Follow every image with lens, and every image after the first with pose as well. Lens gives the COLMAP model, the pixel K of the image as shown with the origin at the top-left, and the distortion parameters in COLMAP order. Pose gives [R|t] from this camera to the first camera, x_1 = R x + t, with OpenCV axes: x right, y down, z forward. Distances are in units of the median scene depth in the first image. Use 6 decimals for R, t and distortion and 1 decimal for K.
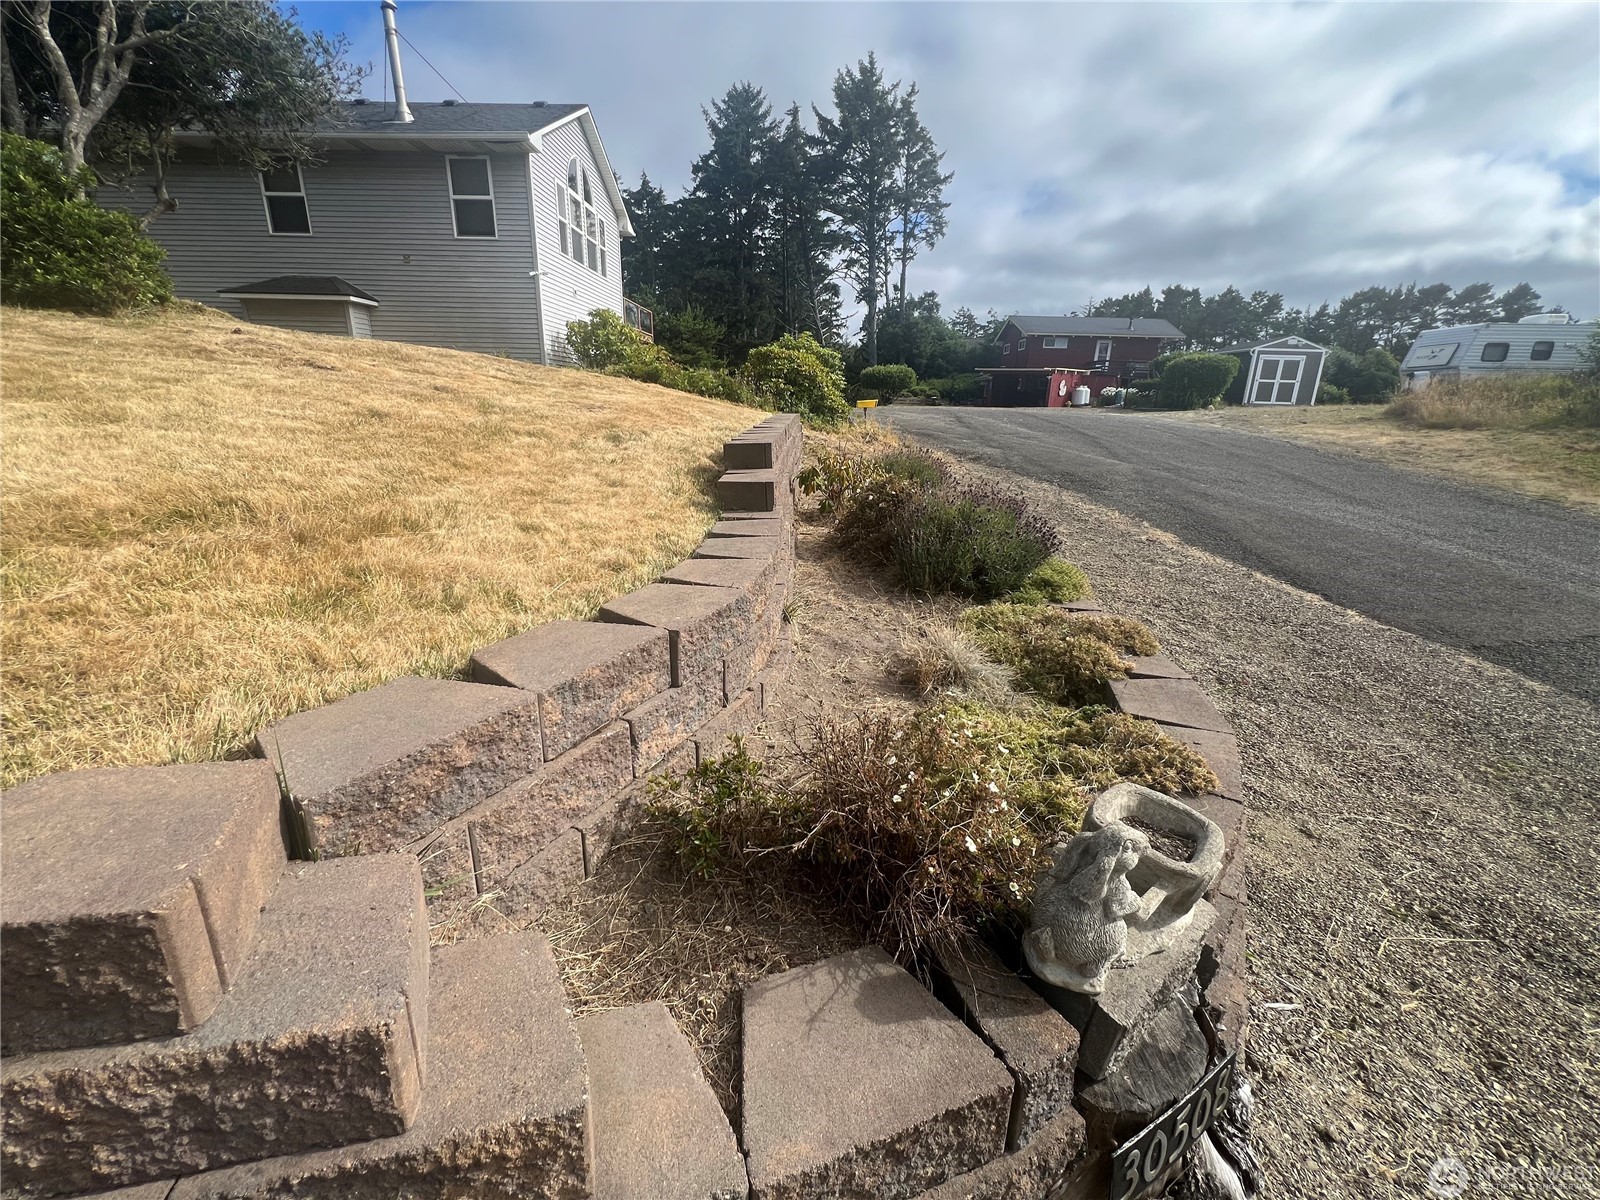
lens RADIAL K [[646.6, 0, 791.6], [0, 646.6, 588.5], [0, 0, 1]] dist [-0.003584, 0.000291]
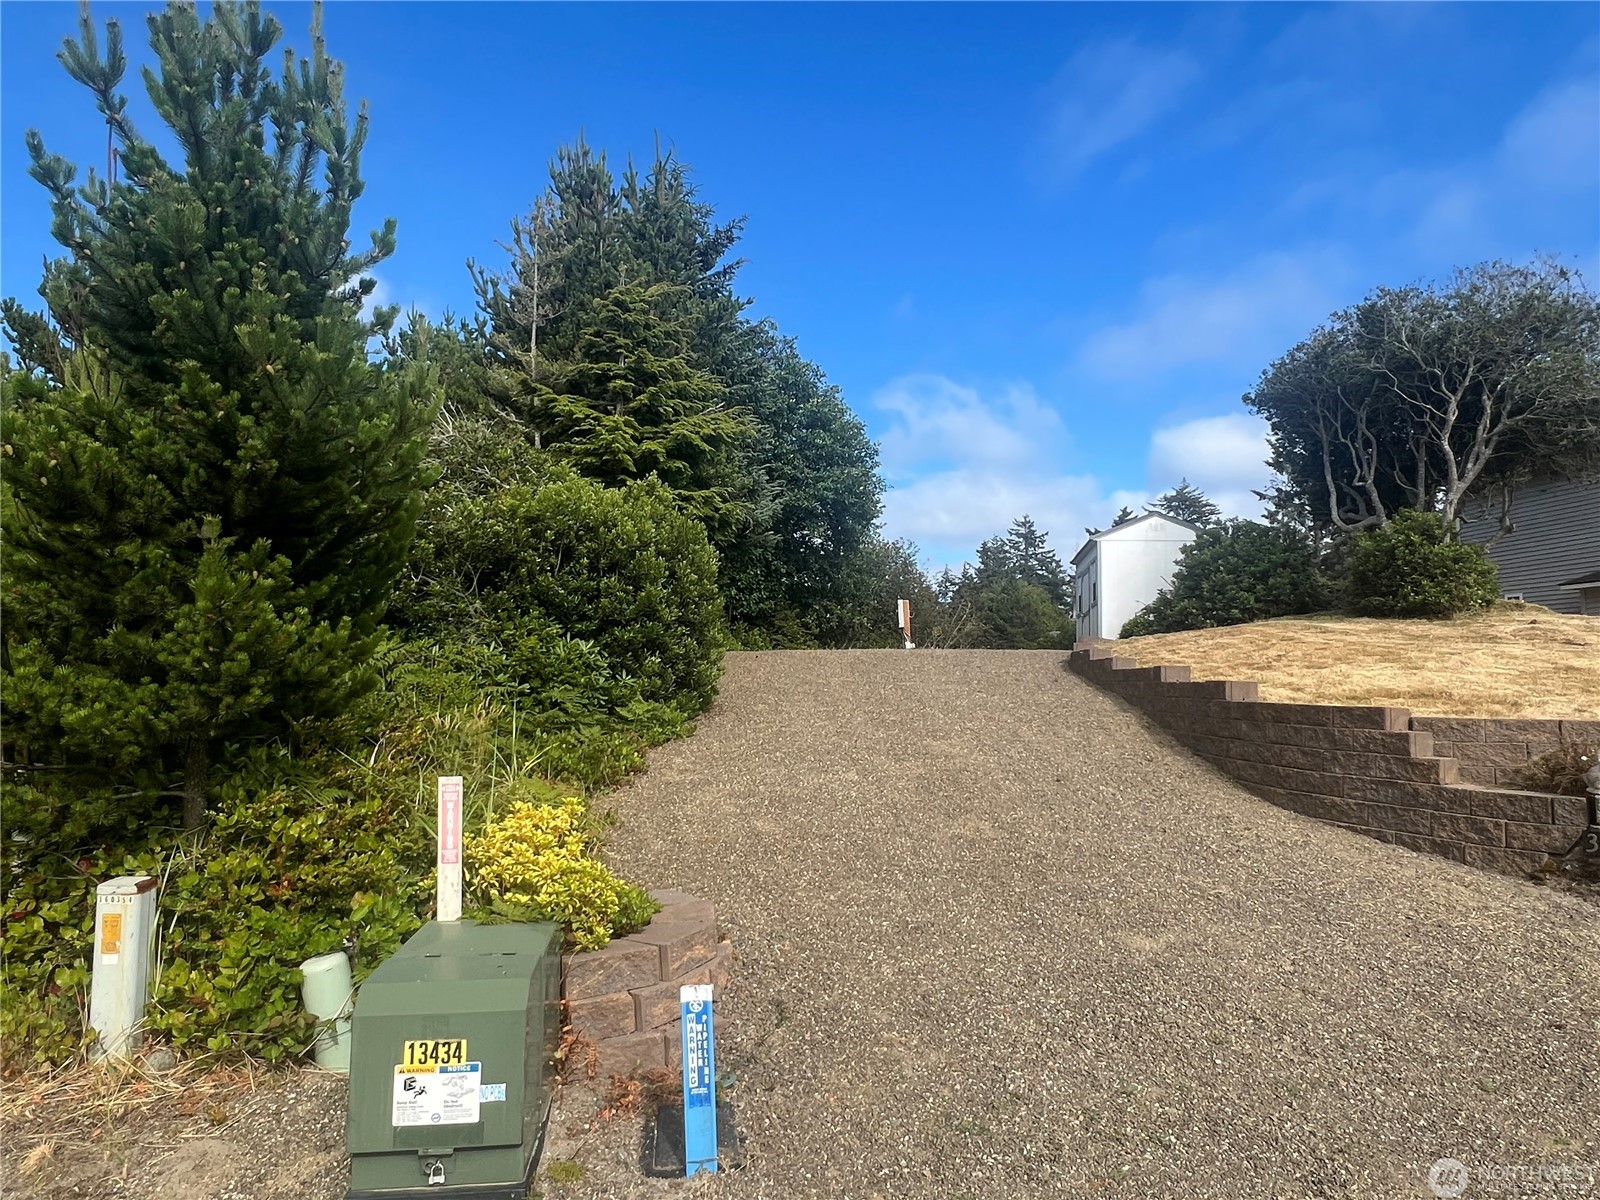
lens RADIAL K [[991.0, 0, 787.7], [0, 991.0, 607.6], [0, 0, 1]] dist [-0.001838, -0.002637]
pose [[0.173821, -0.097707, -0.979918, 0.747691], [-0.286535, 0.946995, -0.145251, 0.256341], [0.942170, 0.306028, 0.136611, -0.605046]]
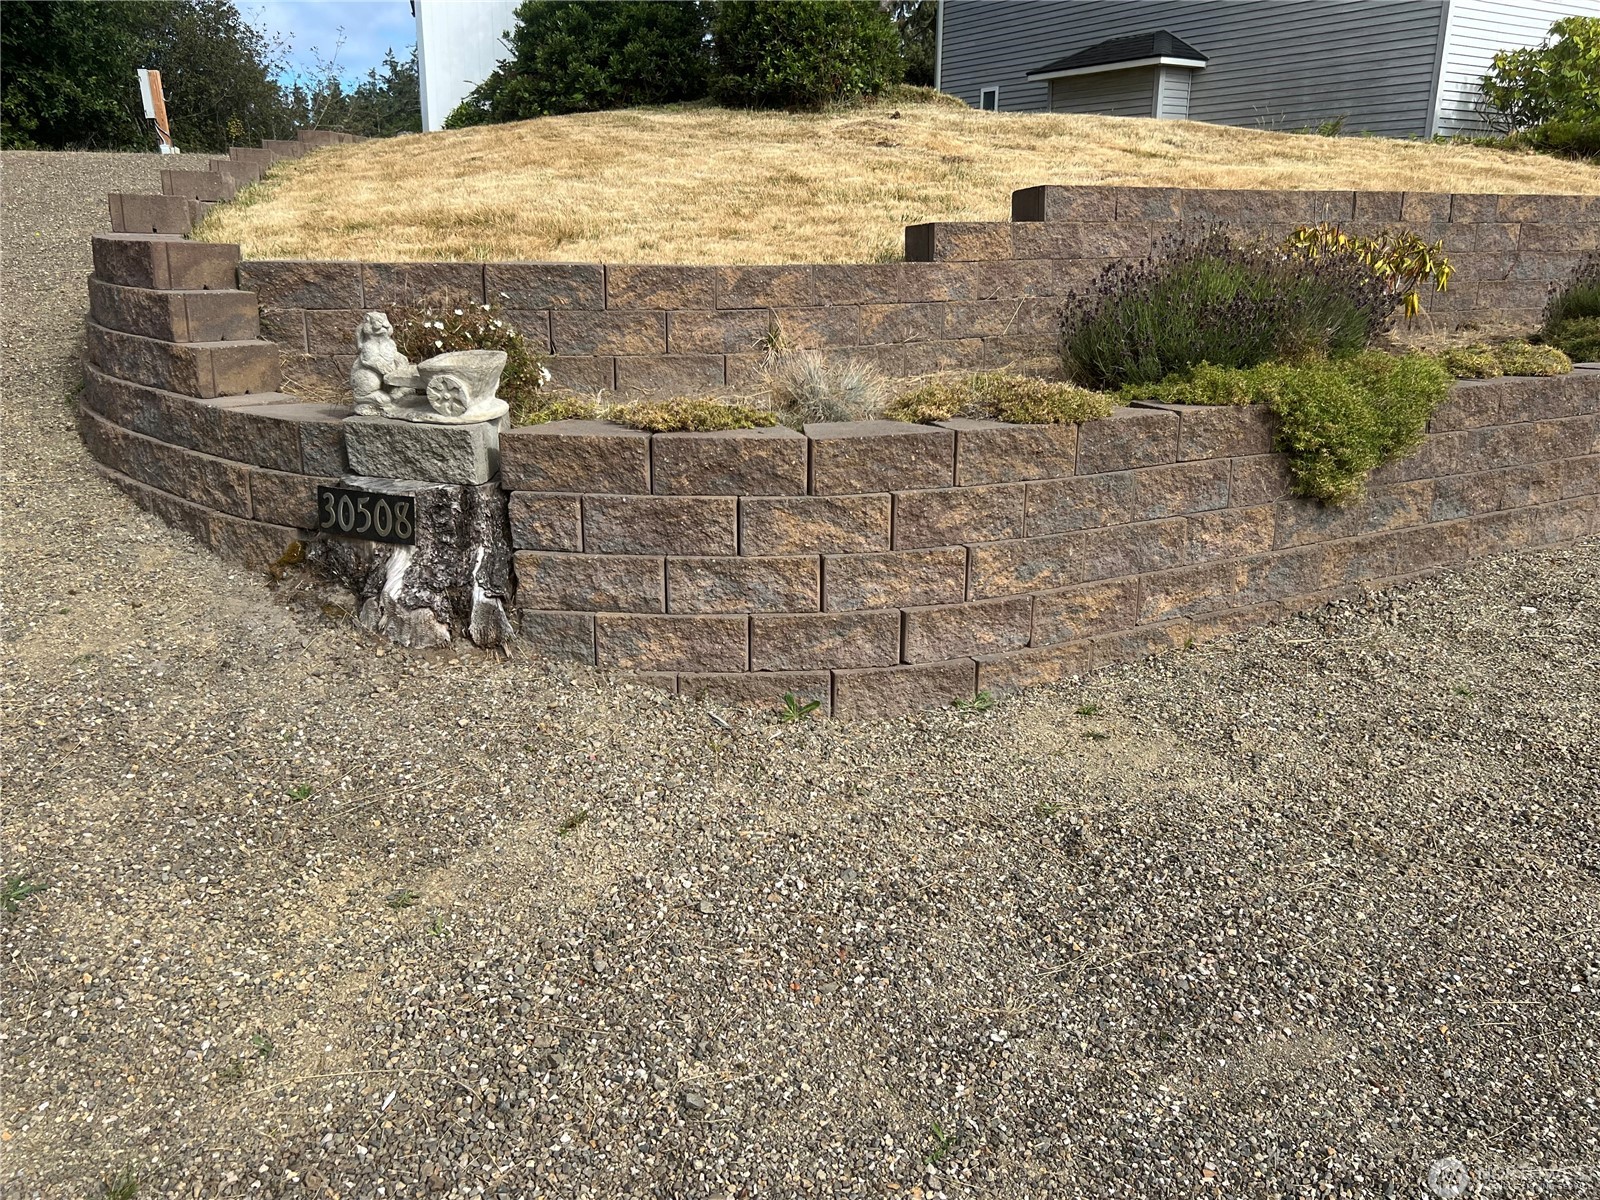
lens RADIAL K [[1291.2, 0, 801.9], [0, 1291.2, 610.0], [0, 0, 1]] dist [0.043798, -0.048170]
pose [[0.544365, 0.217548, -0.810148, 0.619880], [-0.229229, 0.967605, 0.105803, 0.081886], [0.806921, 0.128114, 0.576599, -0.005789]]
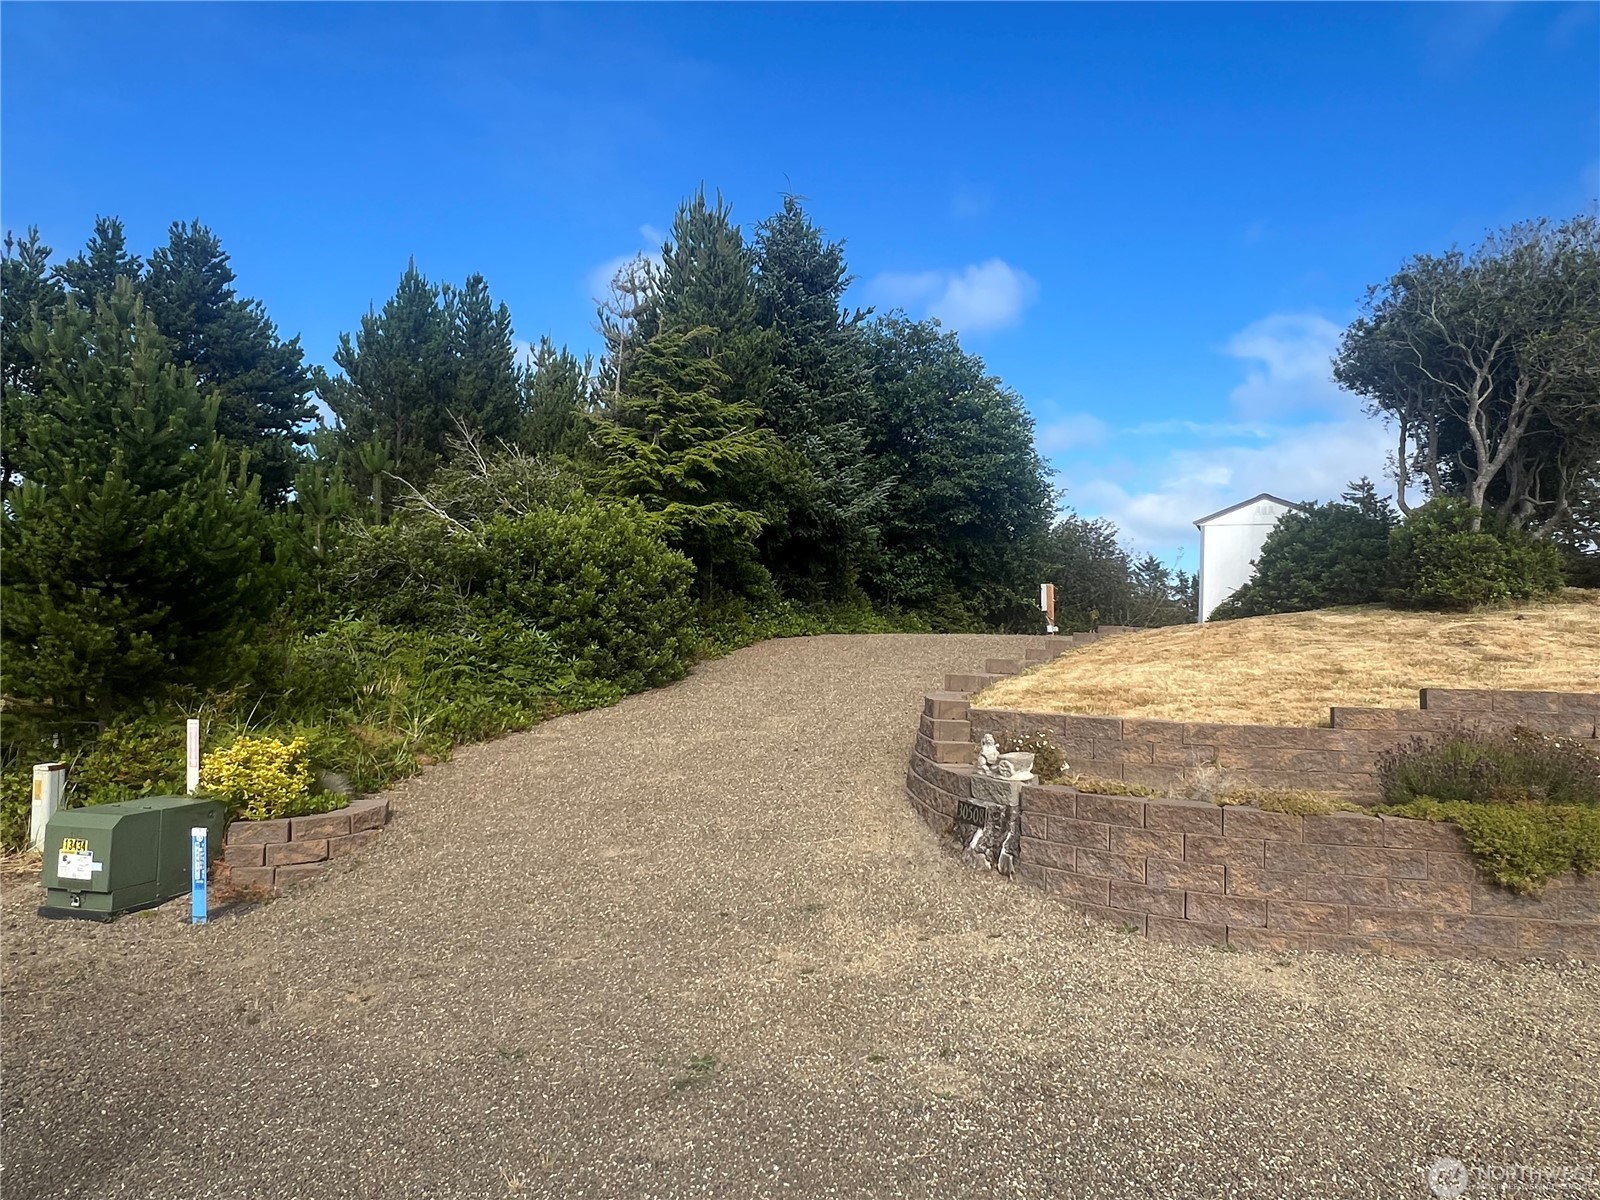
lens RADIAL K [[991.0, 0, 781.1], [0, 991.0, 607.0], [0, 0, 1]] dist [-0.001838, -0.002637]
pose [[-0.158248, -0.072566, -0.984729, 1.094216], [-0.311762, 0.949952, -0.019903, 0.025460], [0.936889, 0.303852, -0.172951, 0.076714]]
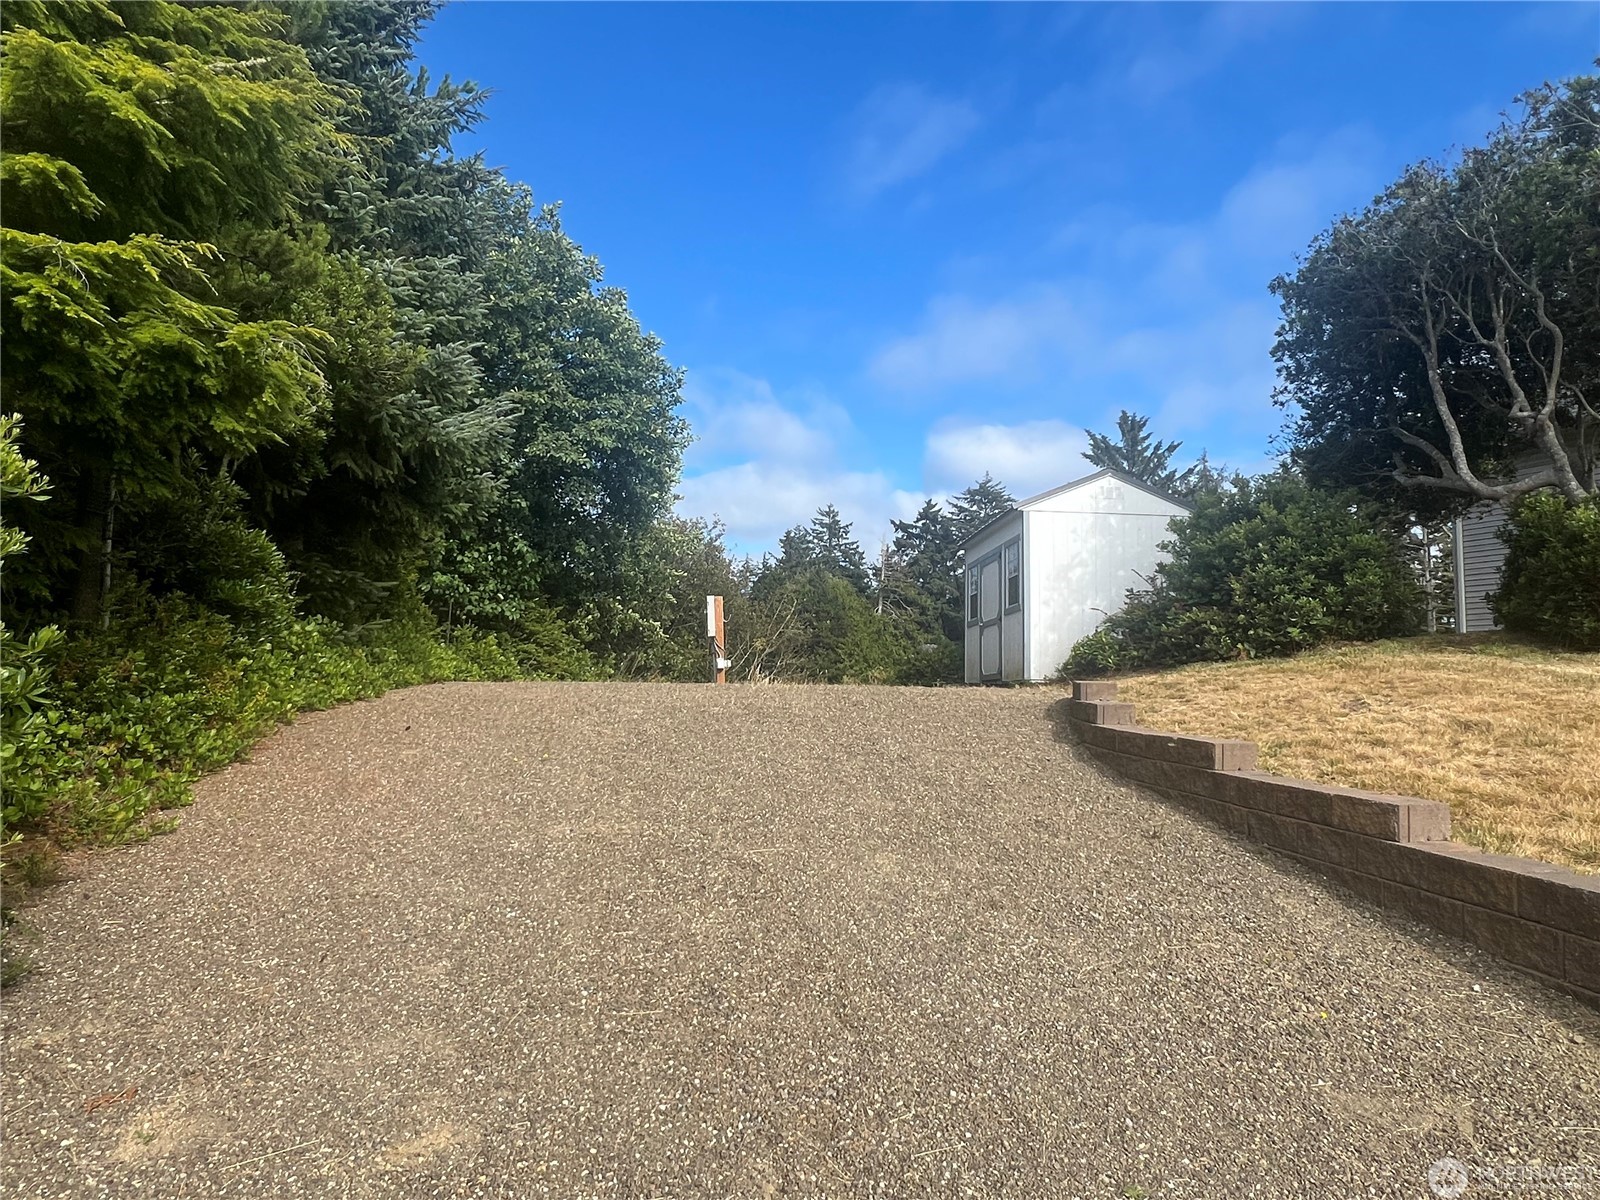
lens RADIAL K [[991.0, 0, 799.2], [0, 991.0, 602.1], [0, 0, 1]] dist [-0.001838, -0.002637]
pose [[0.381634, -0.088425, -0.920074, -0.493039], [-0.263330, 0.943762, -0.199928, 0.010936], [0.886009, 0.318583, 0.336886, -0.334406]]
